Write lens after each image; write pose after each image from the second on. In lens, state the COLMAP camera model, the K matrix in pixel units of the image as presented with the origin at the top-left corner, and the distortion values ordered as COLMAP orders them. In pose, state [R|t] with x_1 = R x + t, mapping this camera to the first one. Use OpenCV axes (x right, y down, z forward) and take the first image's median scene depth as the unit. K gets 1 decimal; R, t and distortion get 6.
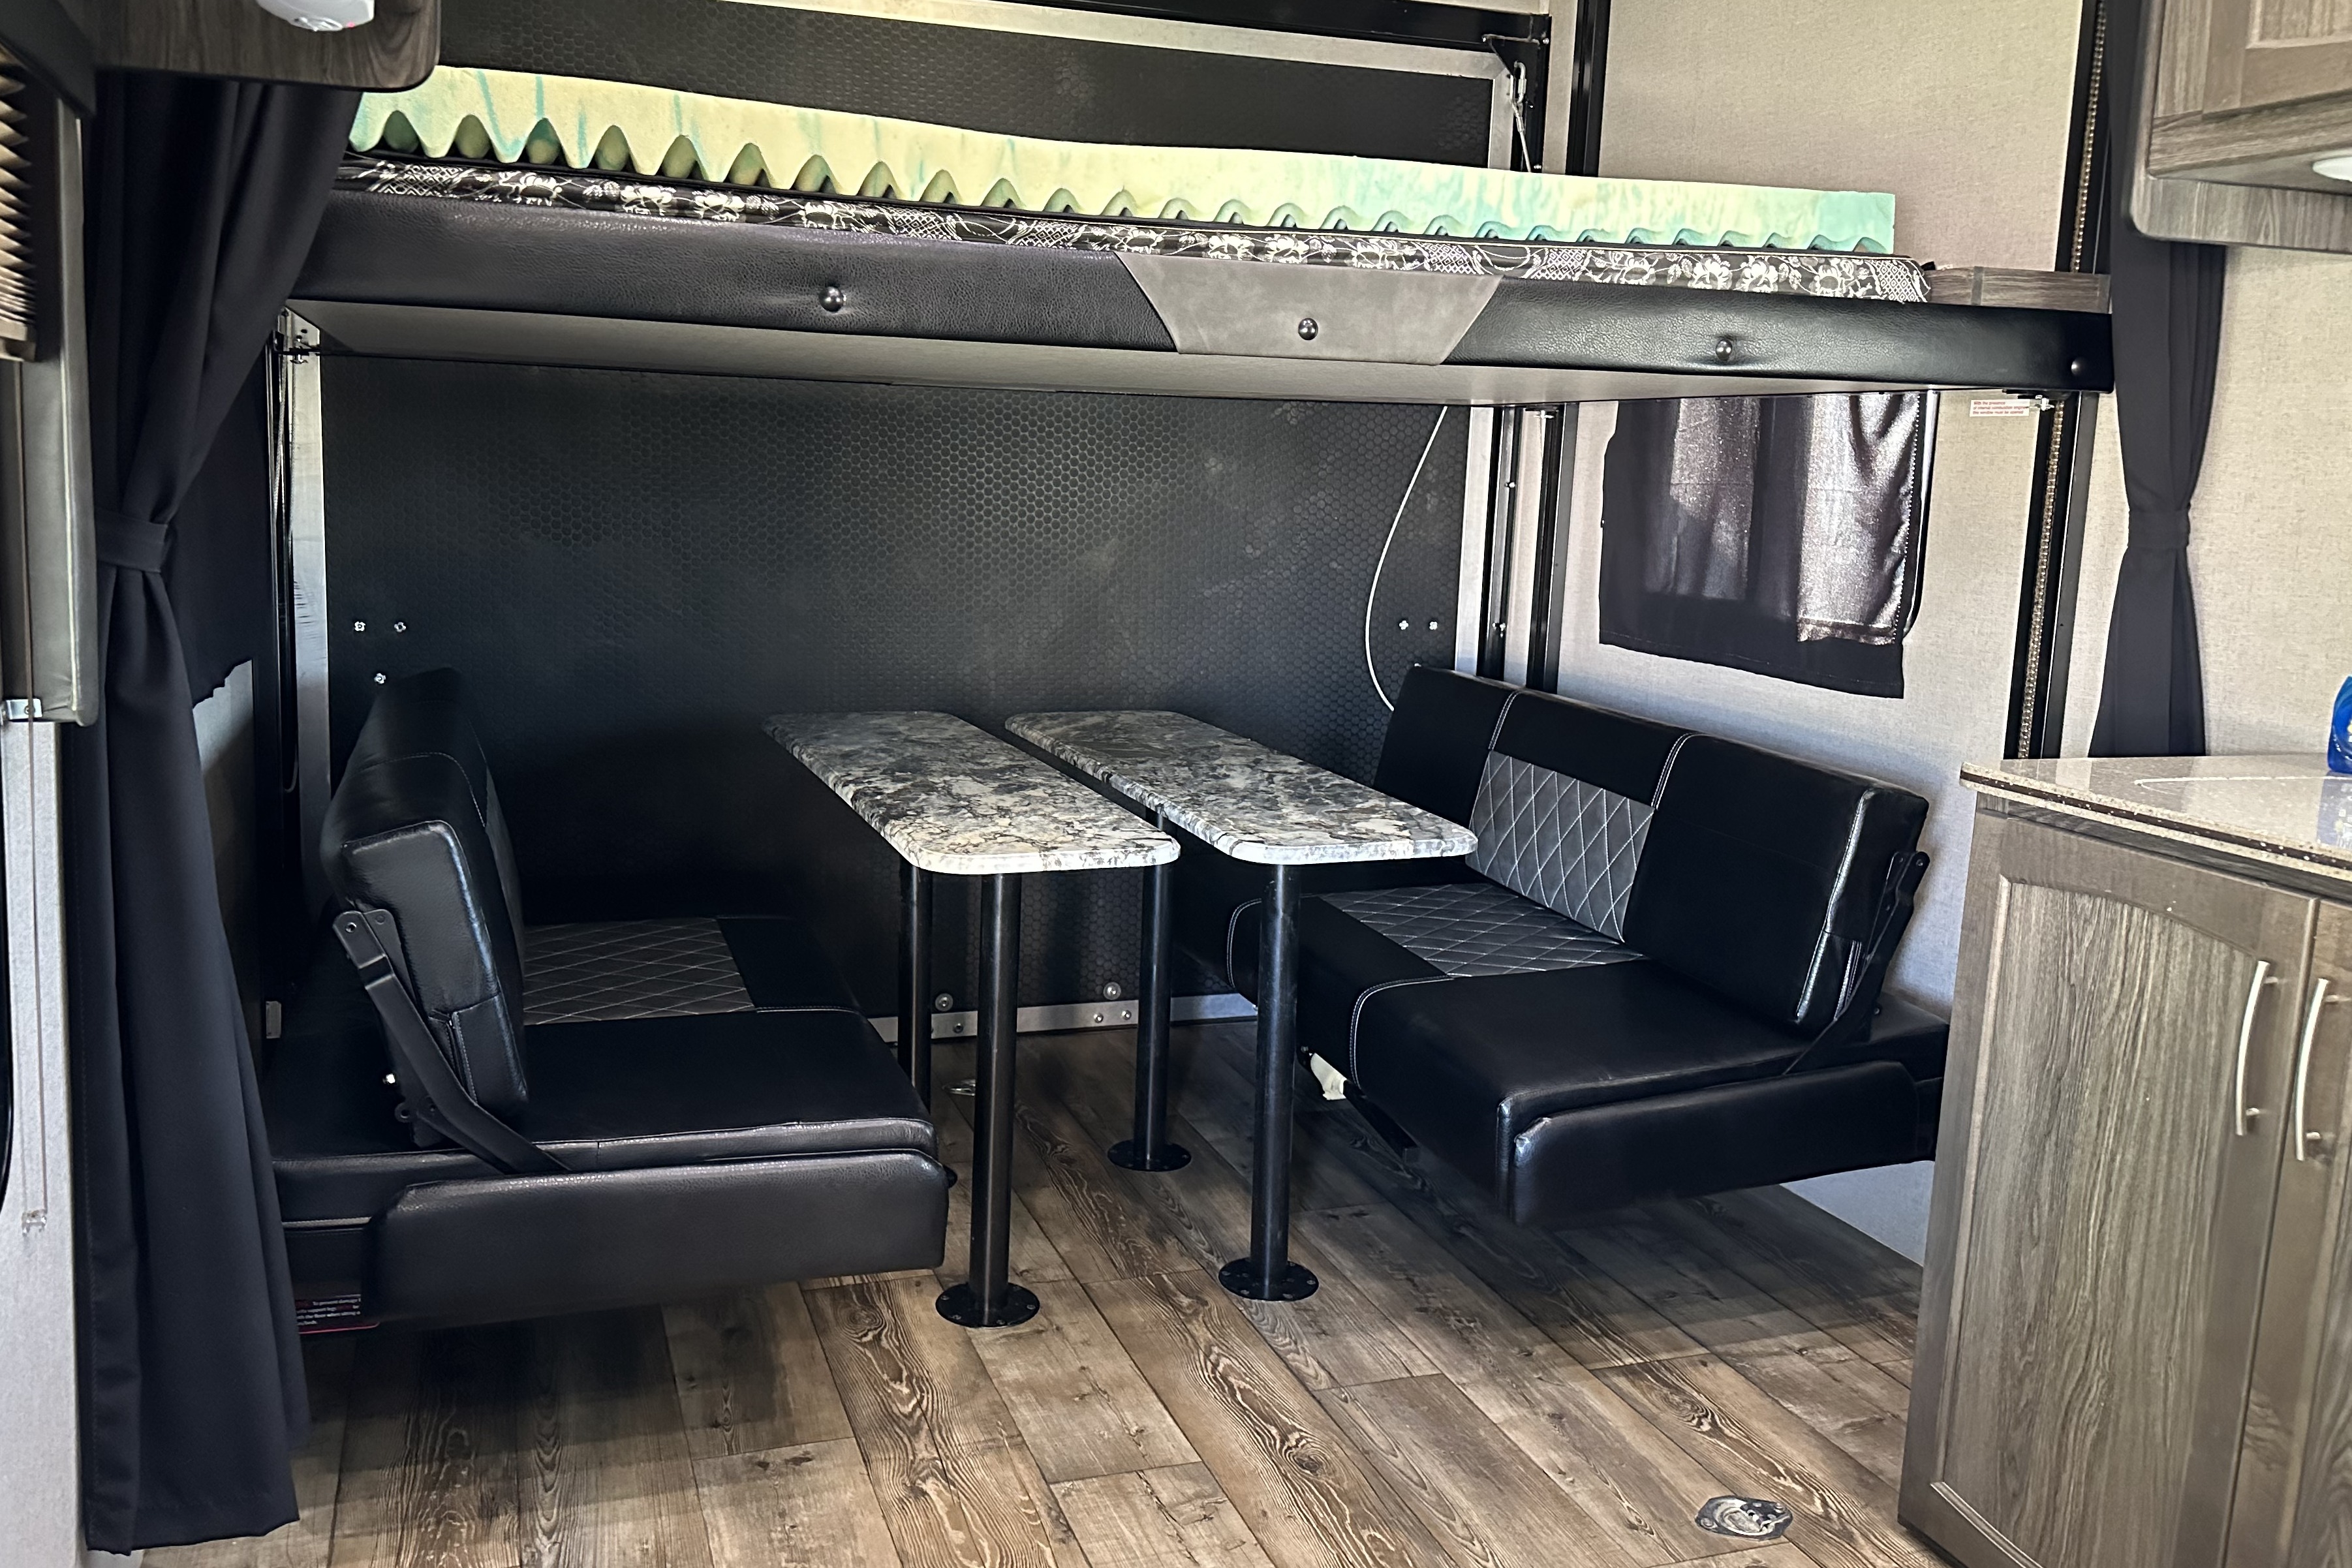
lens RADIAL K [[1793.7, 0, 1074.2], [0, 1793.7, 689.9], [0, 0, 1]] dist [0.112150, -0.210243]
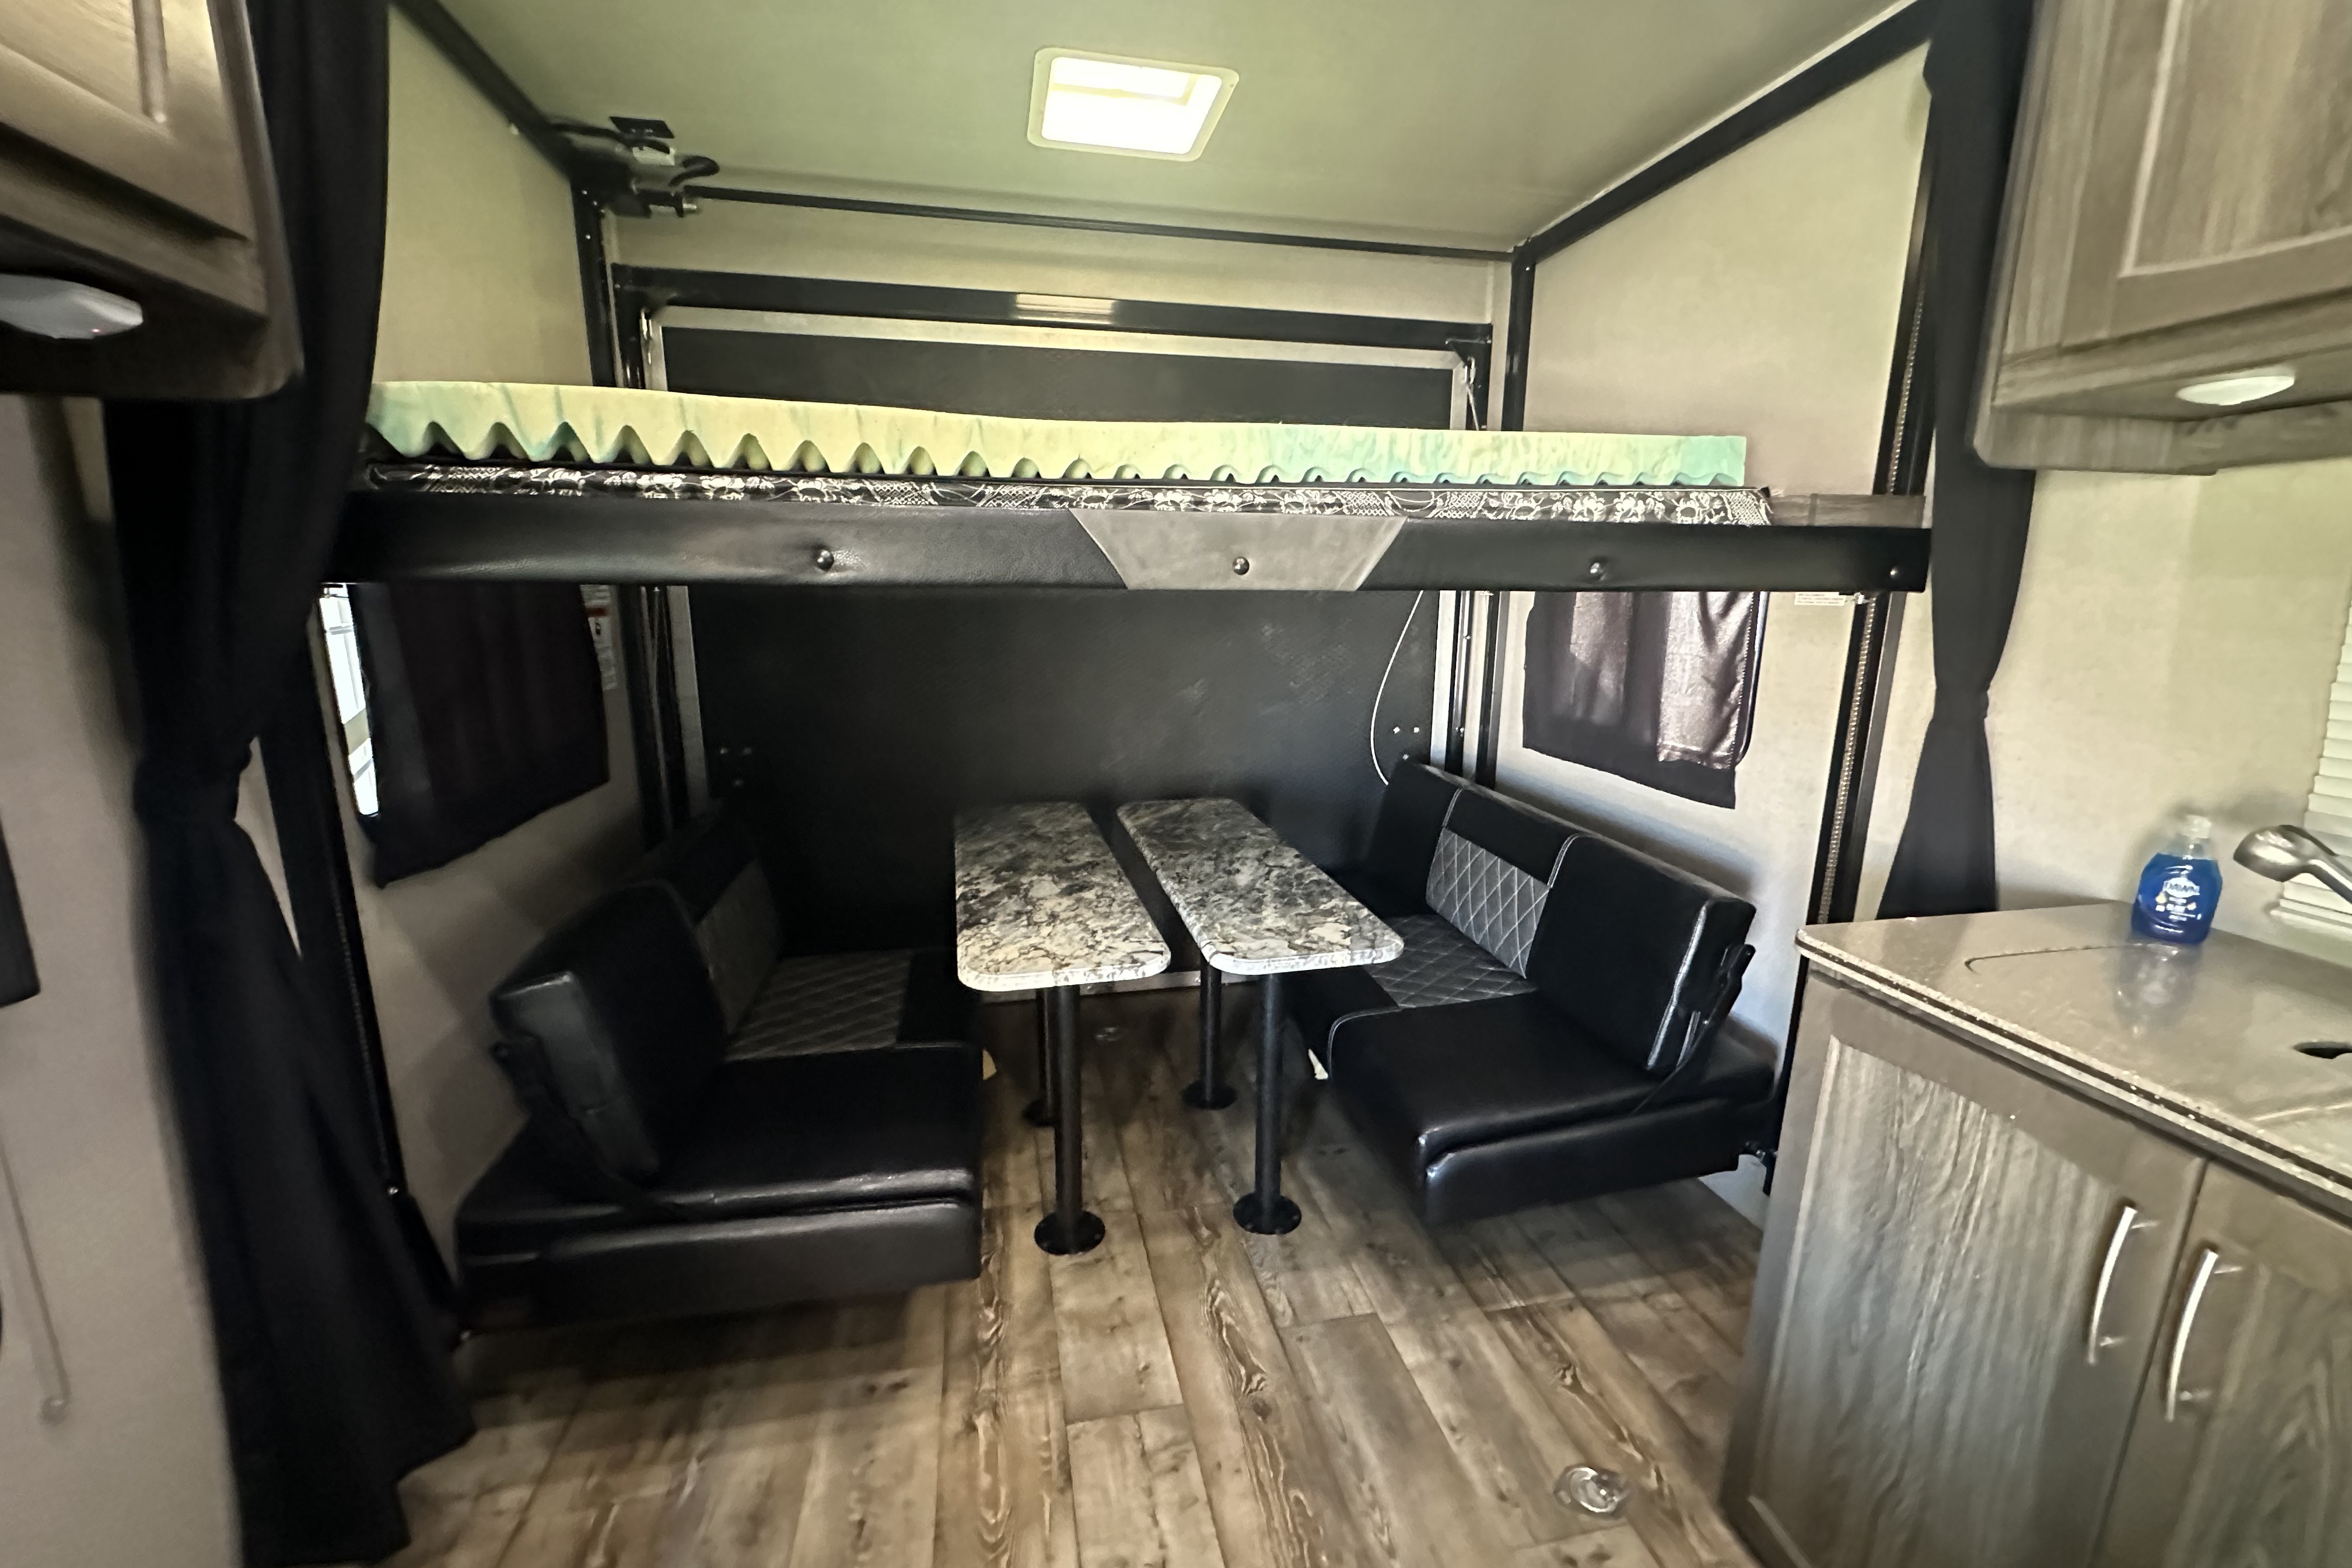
lens RADIAL K [[925.7, 0, 1170.1], [0, 925.7, 775.7], [0, 0, 1]] dist [-0.012912, 0.000284]
pose [[0.994186, -0.004326, -0.107588, 0.129977], [0.011505, 0.997740, 0.066201, -0.089455], [0.107059, -0.067054, 0.991989, 0.325724]]
